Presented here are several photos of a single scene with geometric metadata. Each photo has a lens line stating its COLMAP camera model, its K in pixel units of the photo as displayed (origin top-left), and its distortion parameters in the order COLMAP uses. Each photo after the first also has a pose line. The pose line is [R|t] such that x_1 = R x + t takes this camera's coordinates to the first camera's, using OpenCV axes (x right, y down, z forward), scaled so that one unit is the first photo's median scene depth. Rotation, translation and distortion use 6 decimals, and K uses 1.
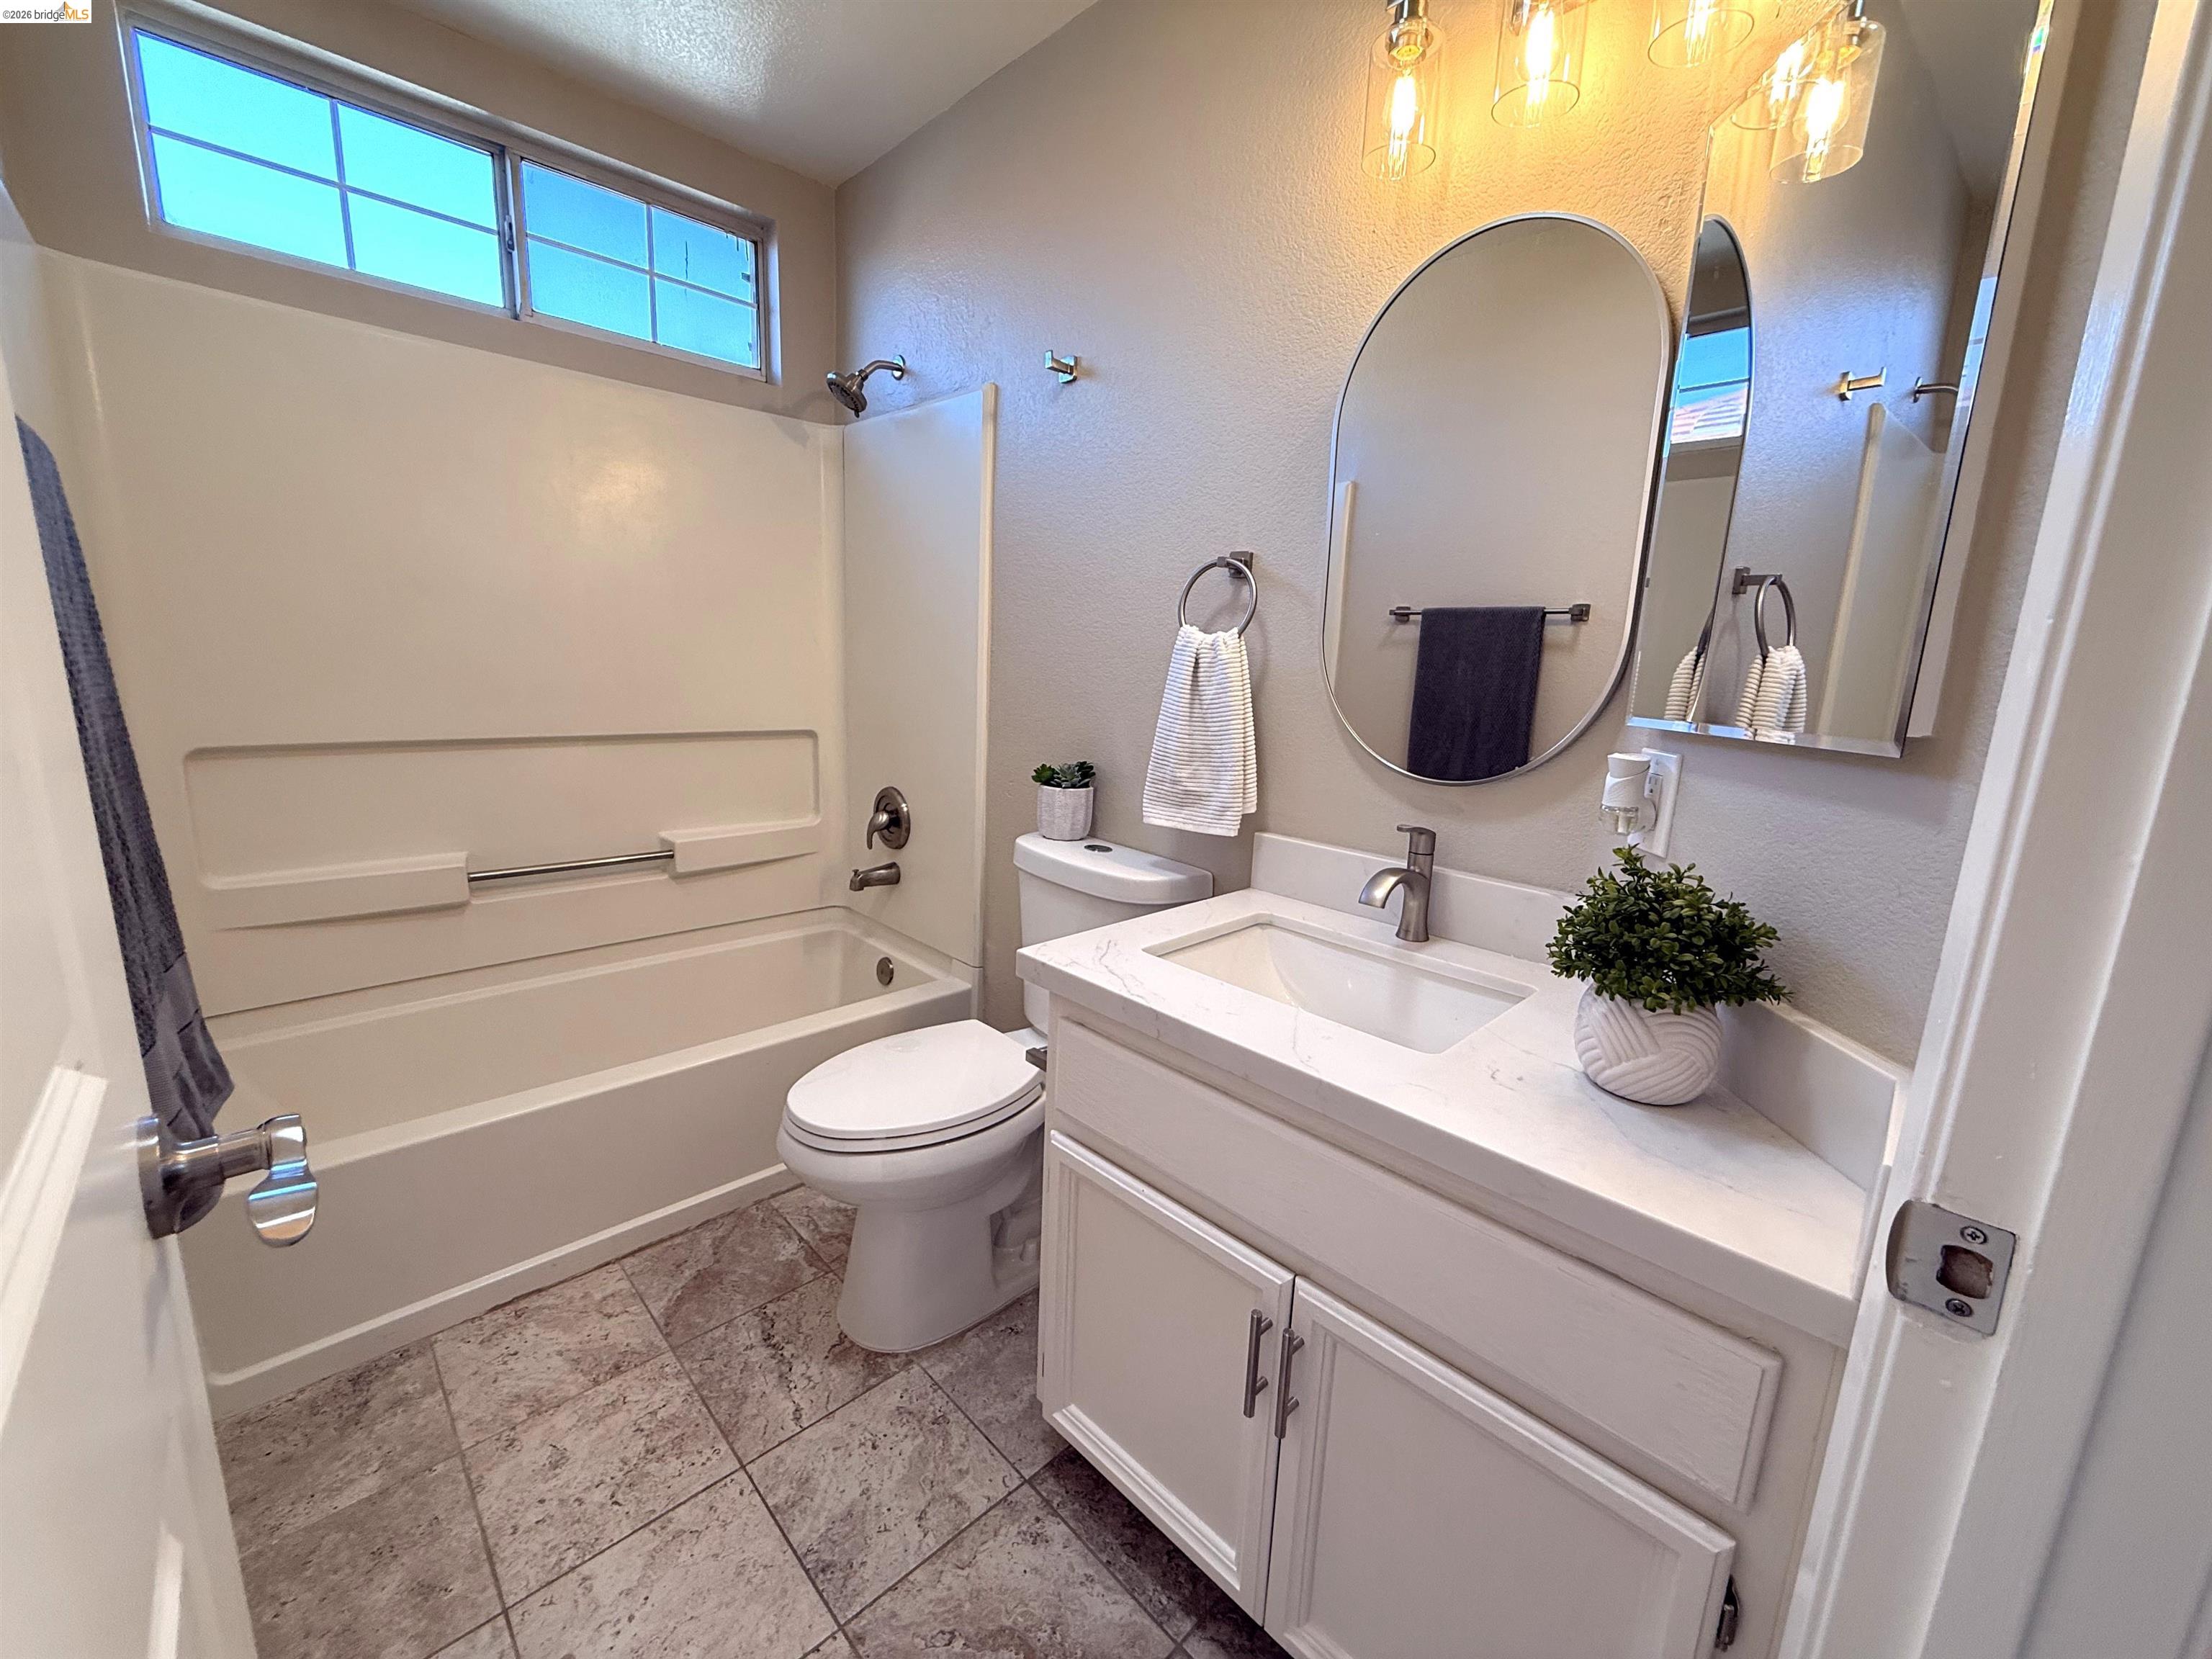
lens RADIAL K [[880.1, 0, 1109.4], [0, 880.1, 817.7], [0, 0, 1]] dist [0.001982, -0.000274]
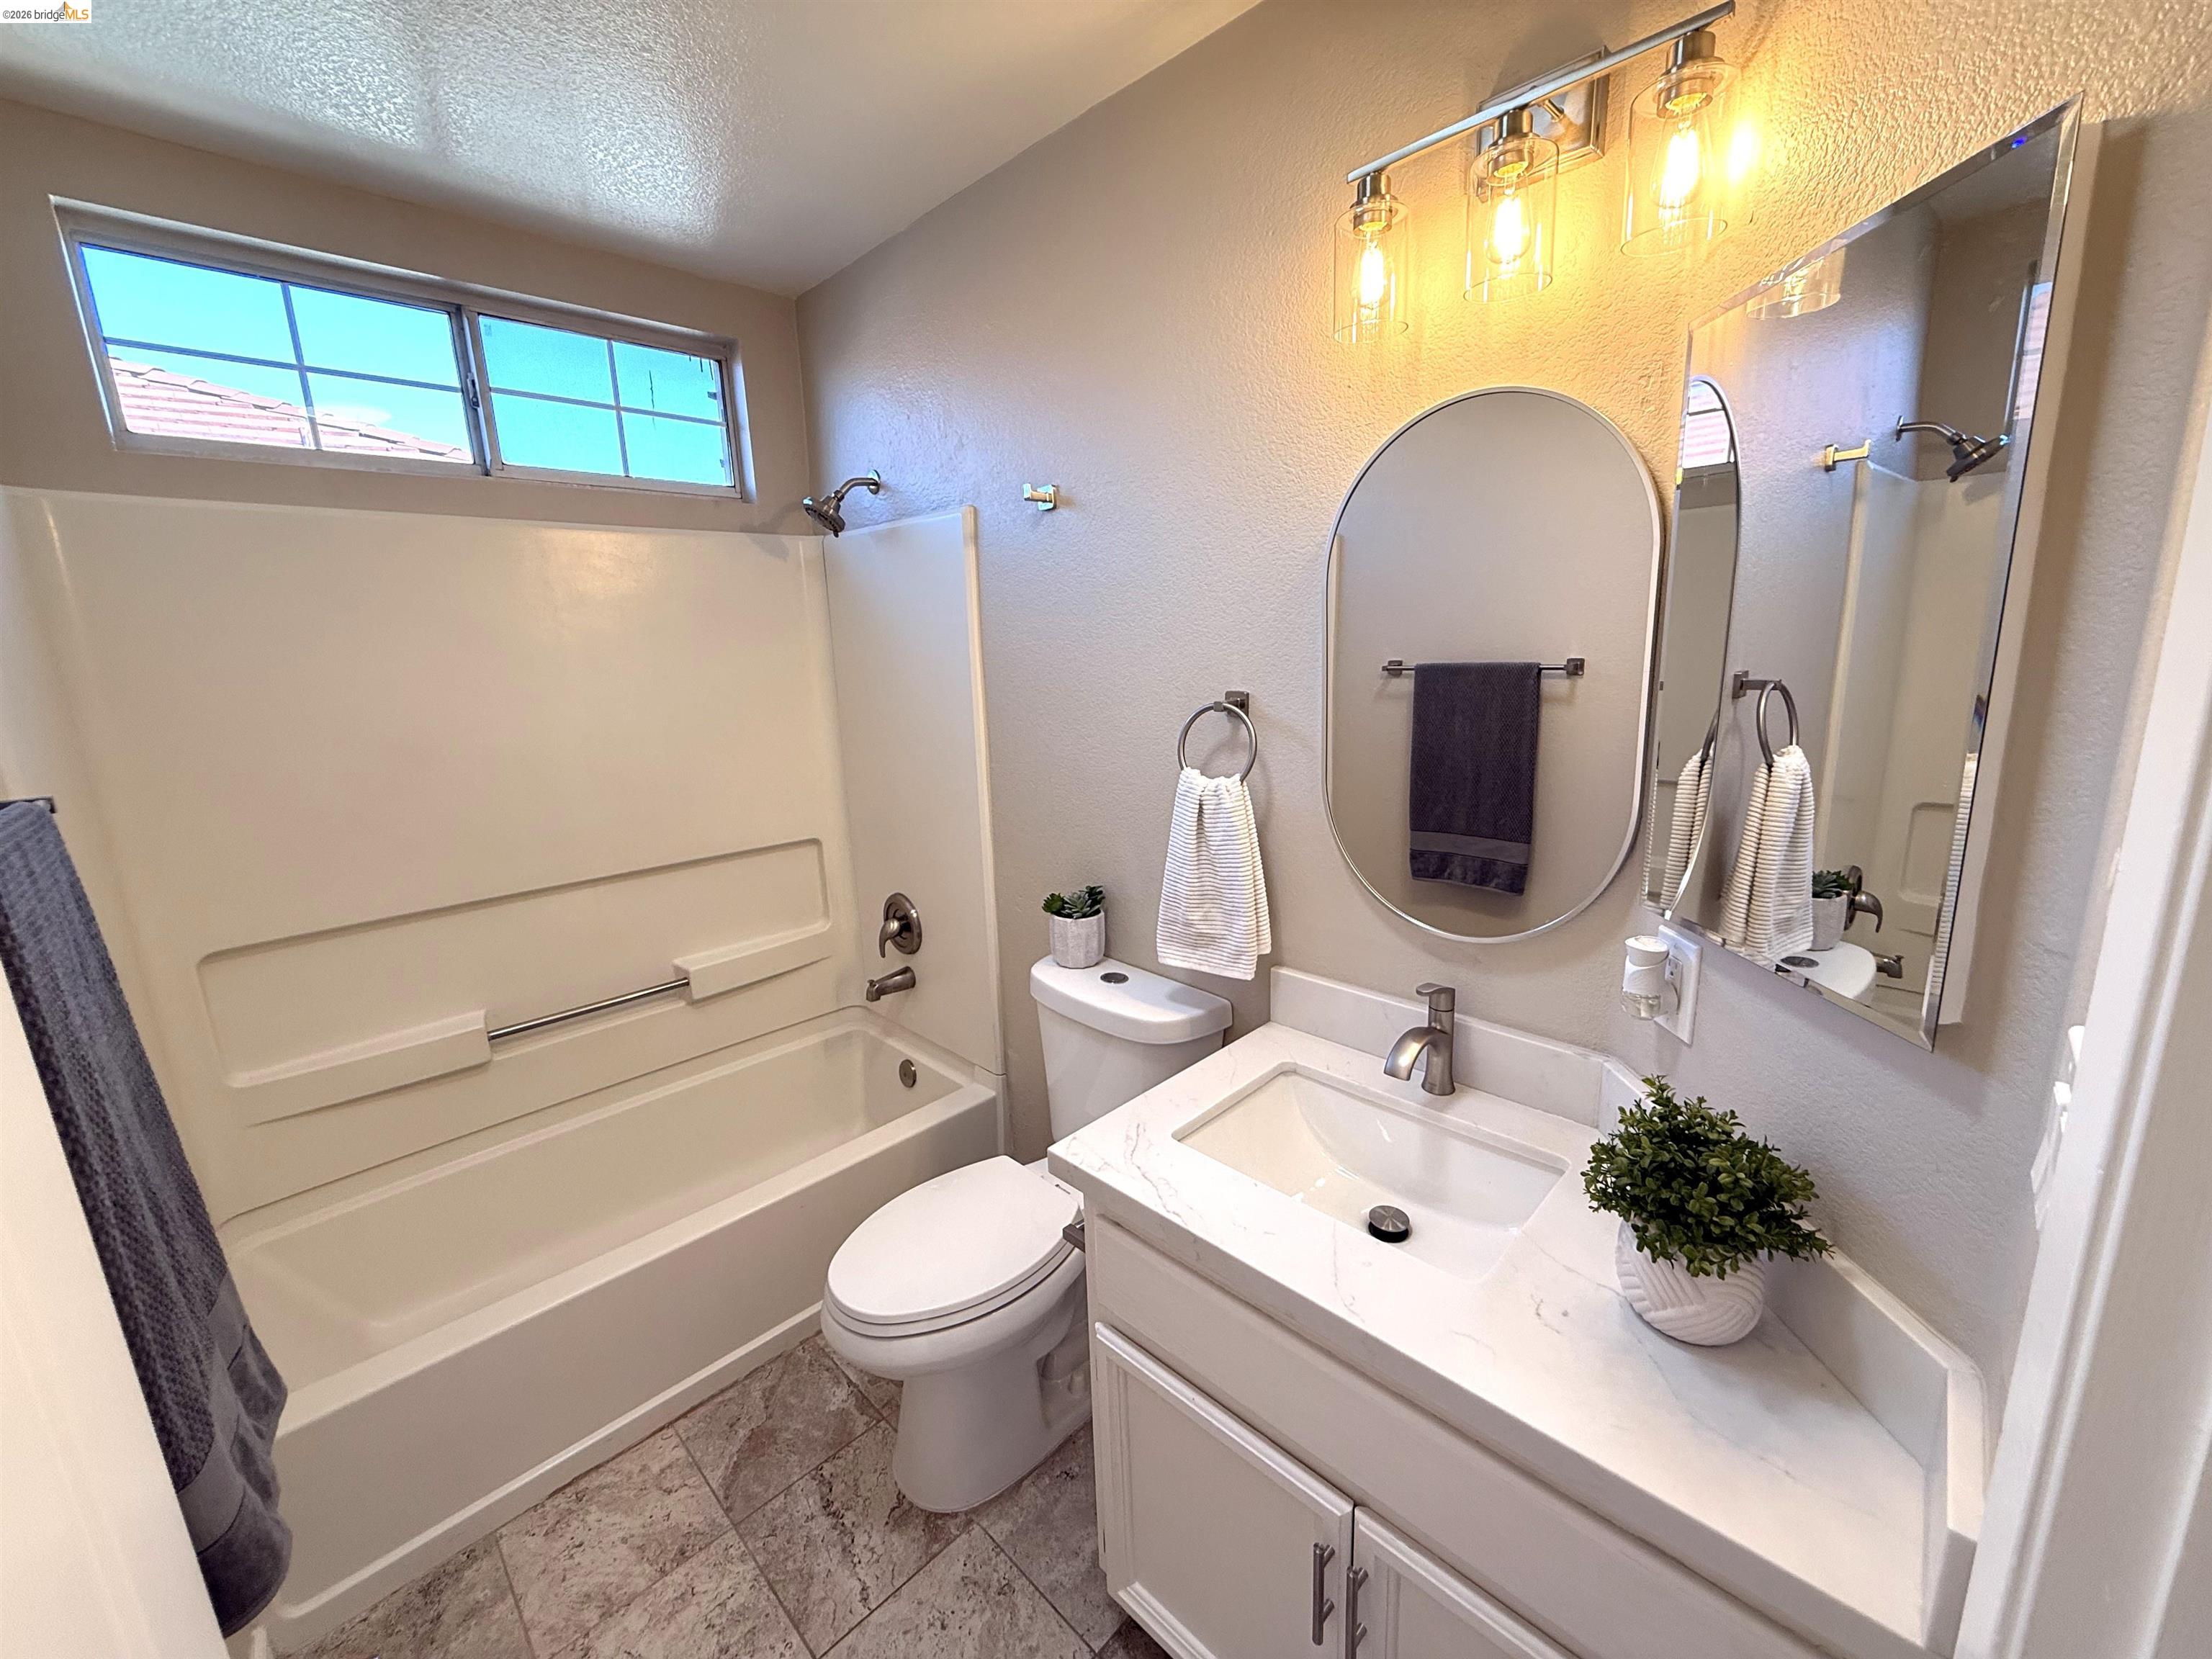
lens RADIAL K [[880.1, 0, 1108.7], [0, 880.1, 816.6], [0, 0, 1]] dist [0.001982, -0.000274]
pose [[0.997052, -0.076718, -0.001542, -0.004029], [0.076733, 0.996918, 0.016336, -0.182314], [0.000284, -0.016406, 0.999865, 0.002668]]
